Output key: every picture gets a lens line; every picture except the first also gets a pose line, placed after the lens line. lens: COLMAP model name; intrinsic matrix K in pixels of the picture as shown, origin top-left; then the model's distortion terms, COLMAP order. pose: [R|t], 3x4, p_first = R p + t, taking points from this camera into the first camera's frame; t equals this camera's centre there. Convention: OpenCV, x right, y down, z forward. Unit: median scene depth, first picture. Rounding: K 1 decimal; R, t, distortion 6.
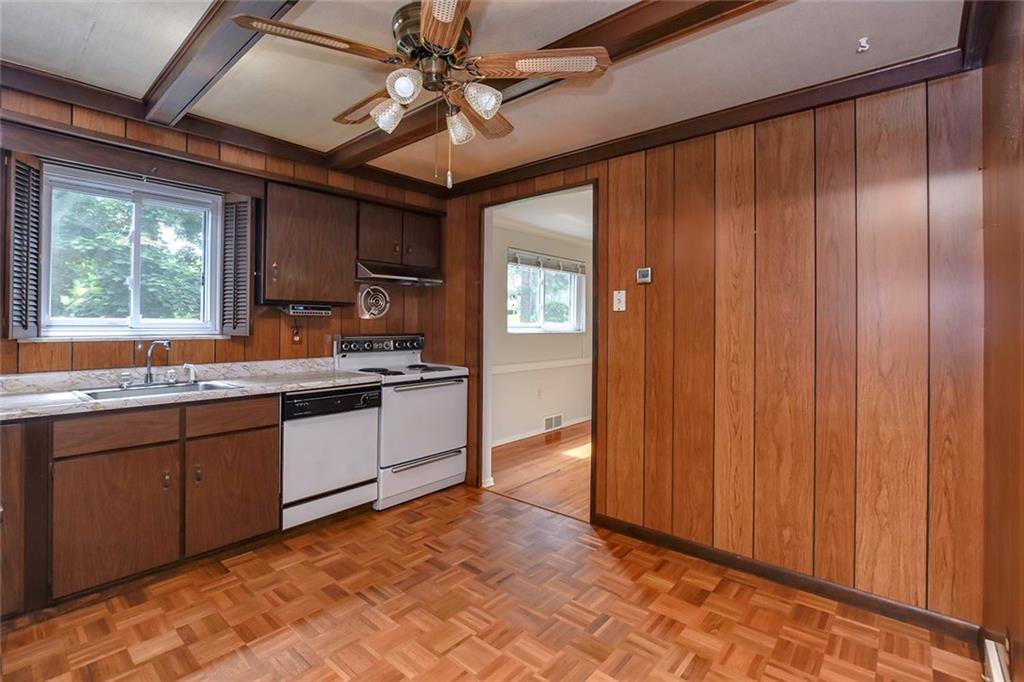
lens RADIAL K [[472.3, 0, 509.8], [0, 472.3, 321.9], [0, 0, 1]] dist [-0.016594, 0.000140]
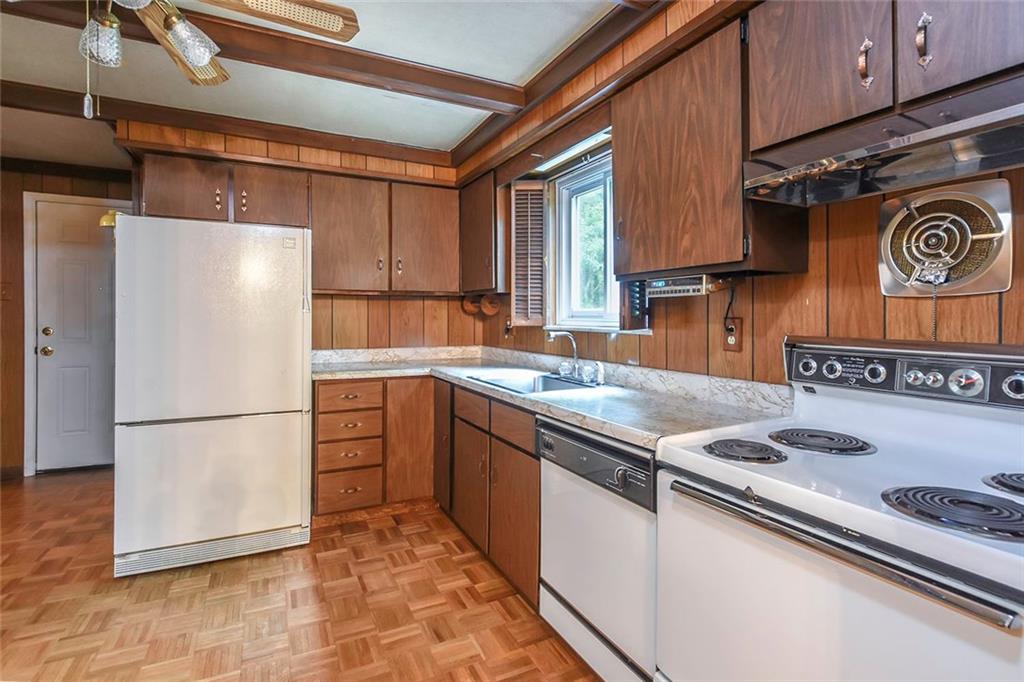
lens RADIAL K [[491.1, 0, 501.6], [0, 491.1, 317.3], [0, 0, 1]] dist [-0.022426, 0.000309]
pose [[-0.388128, -0.002101, -0.921603, 0.186569], [0.001145, 0.999996, -0.002762, 0.012880], [0.921605, -0.002127, -0.388124, 1.184341]]
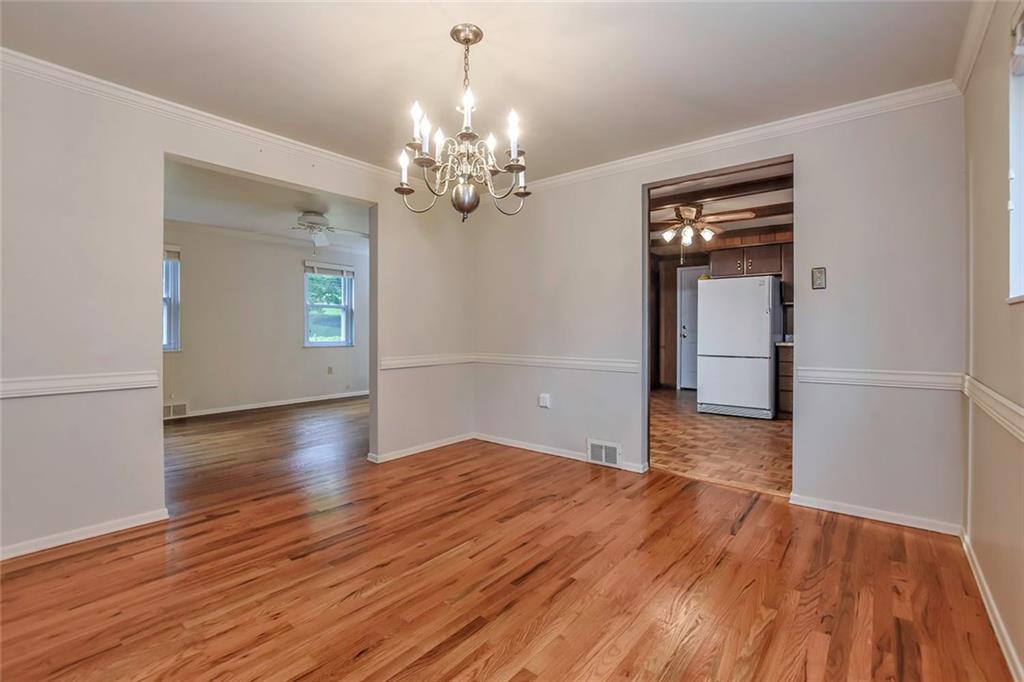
lens RADIAL K [[454.3, 0, 522.5], [0, 454.3, 332.2], [0, 0, 1]] dist [-0.016042, 0.000248]
pose [[-0.999165, -0.003654, -0.040693, 0.600149], [-0.003593, 0.999992, -0.001567, 0.087144], [0.040699, -0.001420, -0.999170, 2.362242]]
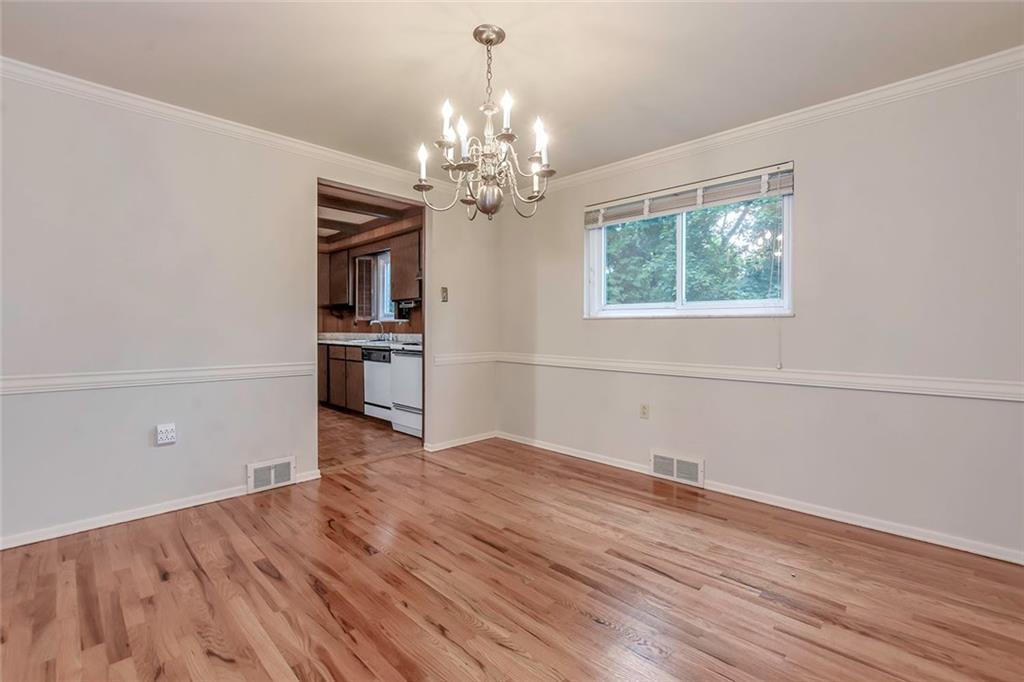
lens RADIAL K [[454.3, 0, 522.5], [0, 454.3, 332.2], [0, 0, 1]] dist [-0.016042, 0.000248]
pose [[-0.055725, 0.004091, -0.998438, 1.386848], [0.003406, 0.999987, 0.003907, 0.082186], [0.998440, -0.003183, -0.055738, 1.737466]]
